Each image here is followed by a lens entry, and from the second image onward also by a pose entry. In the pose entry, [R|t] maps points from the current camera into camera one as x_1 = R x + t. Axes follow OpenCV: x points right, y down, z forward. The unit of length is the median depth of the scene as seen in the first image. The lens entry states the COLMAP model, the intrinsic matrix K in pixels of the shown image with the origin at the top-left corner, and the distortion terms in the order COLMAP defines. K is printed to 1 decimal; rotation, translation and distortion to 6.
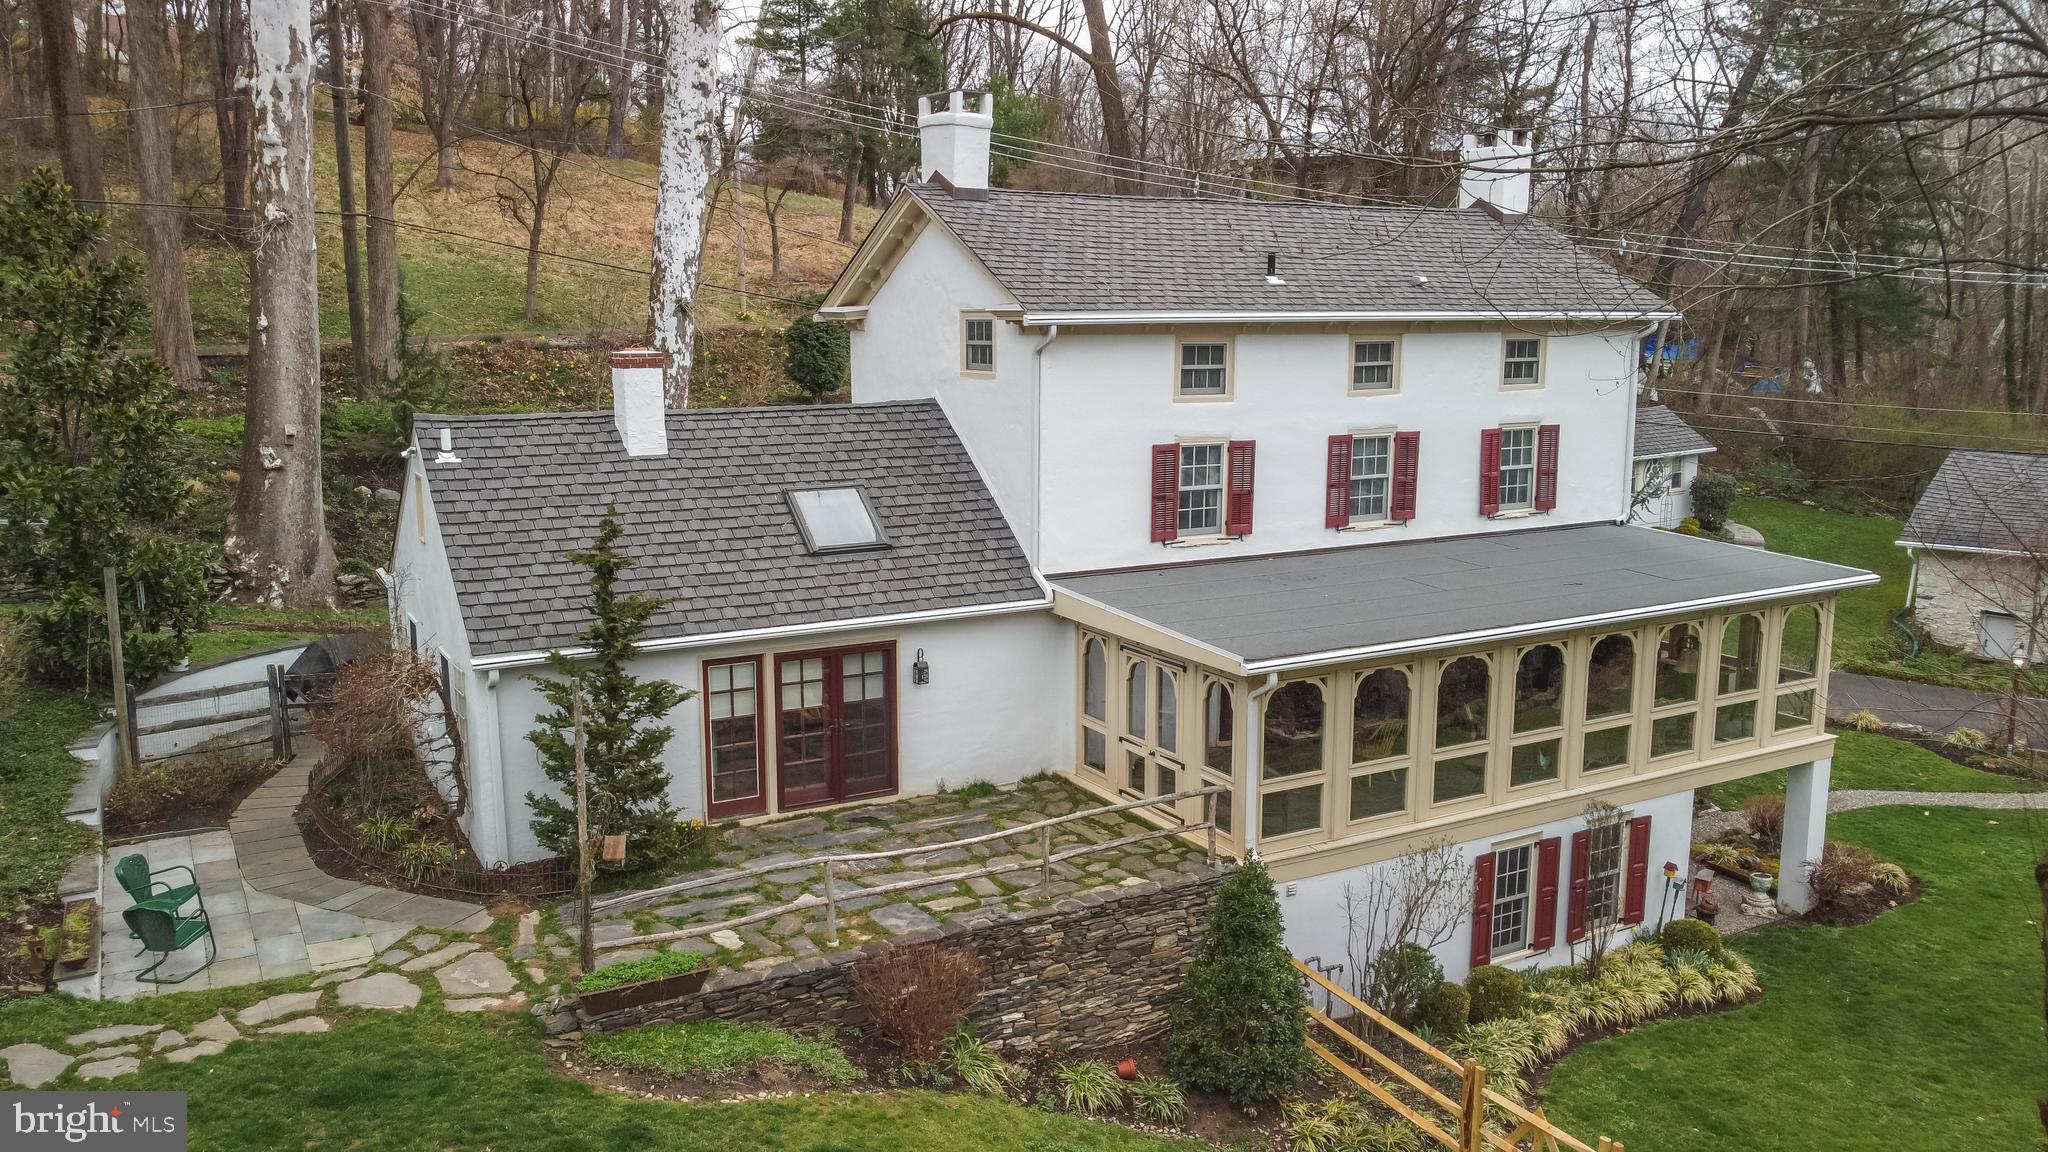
lens RADIAL K [[1562.0, 0, 1017.4], [0, 1562.0, 576.9], [0, 0, 1]] dist [-0.005332, -0.003644]
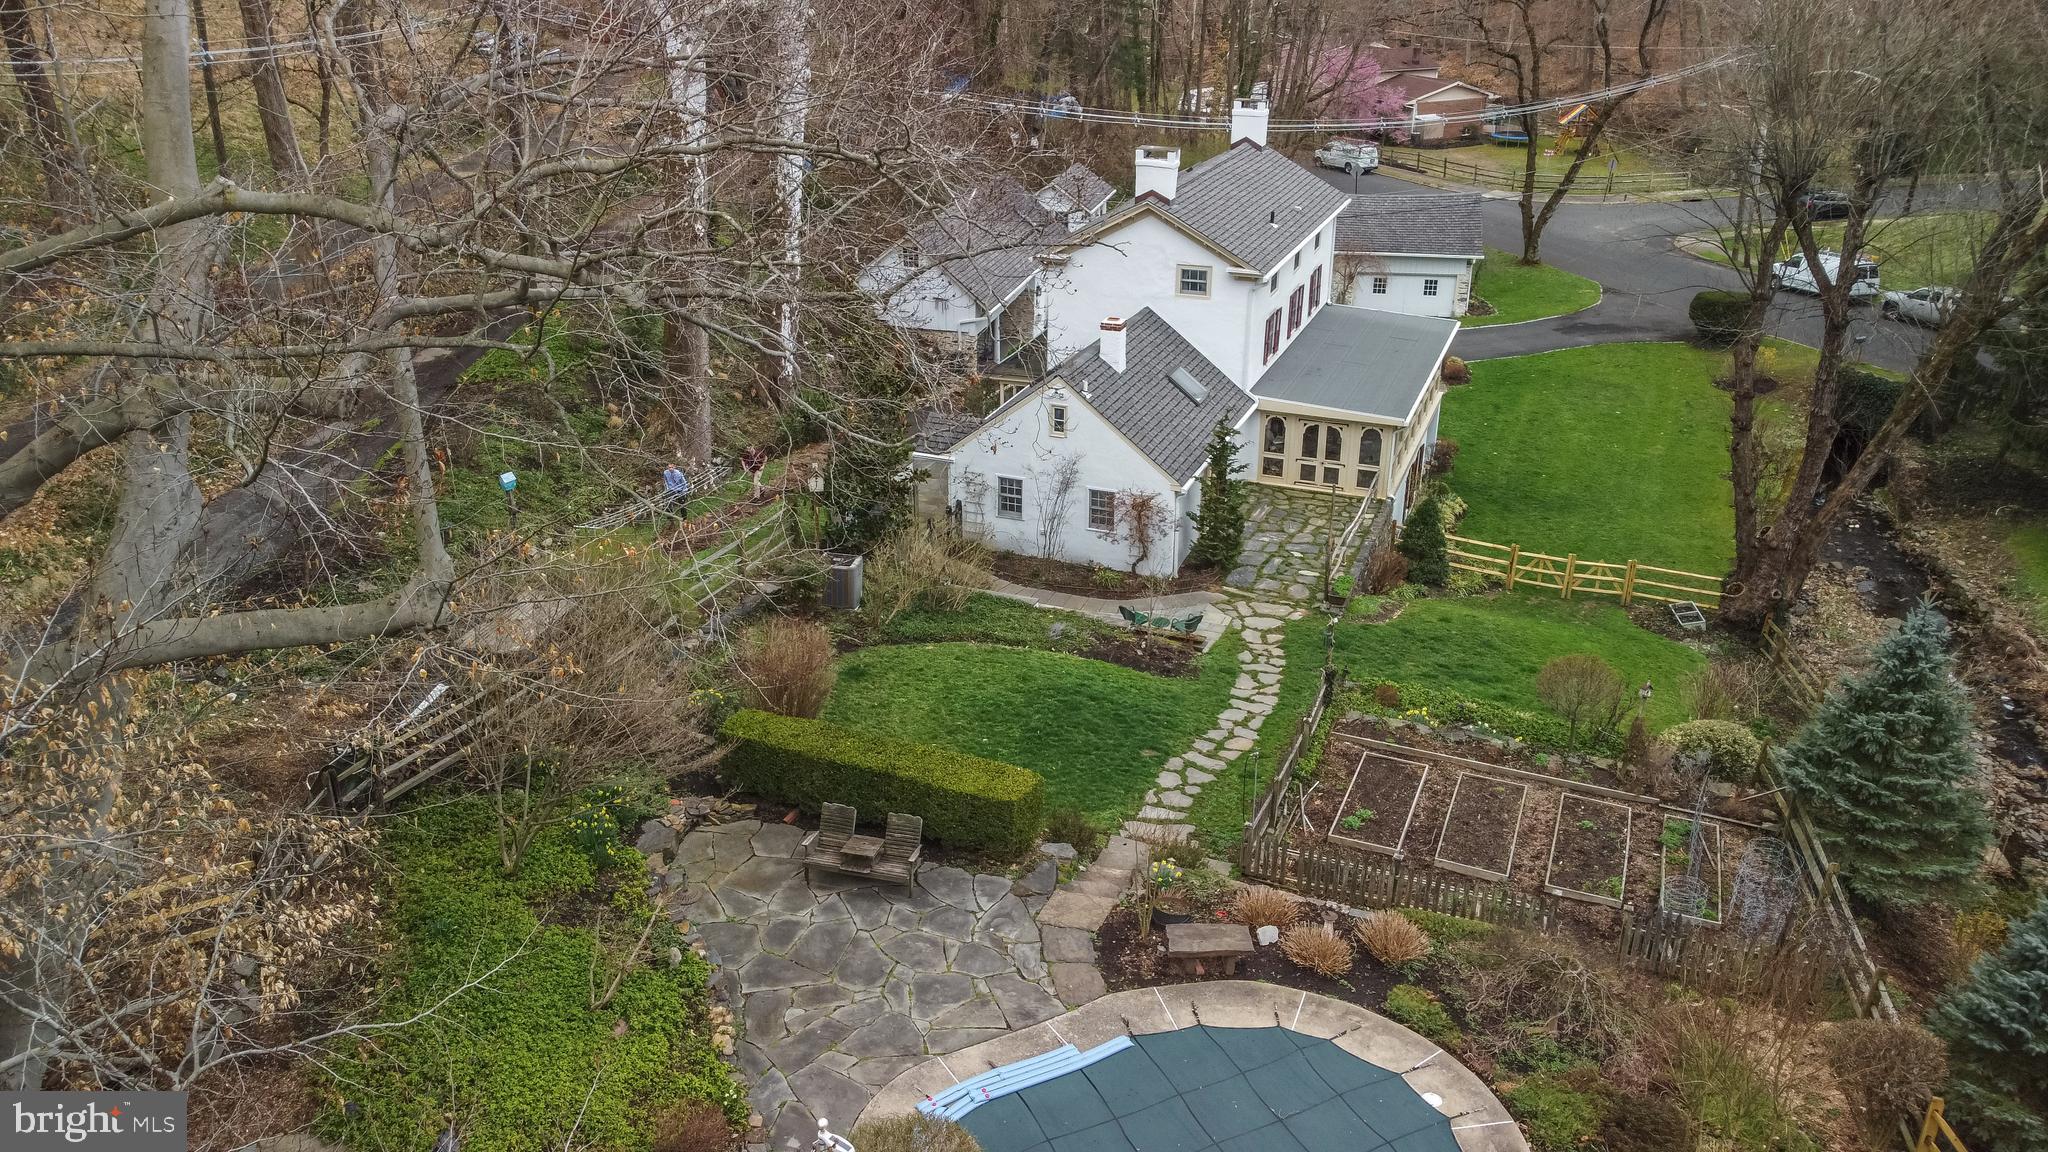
lens RADIAL K [[1562.0, 0, 1017.4], [0, 1562.0, 576.9], [0, 0, 1]] dist [-0.005332, -0.003644]
pose [[0.776835, -0.254981, 0.575771, -1.454884], [0.105366, 0.954094, 0.280360, -0.374366], [-0.620826, -0.157127, 0.768040, -0.459556]]
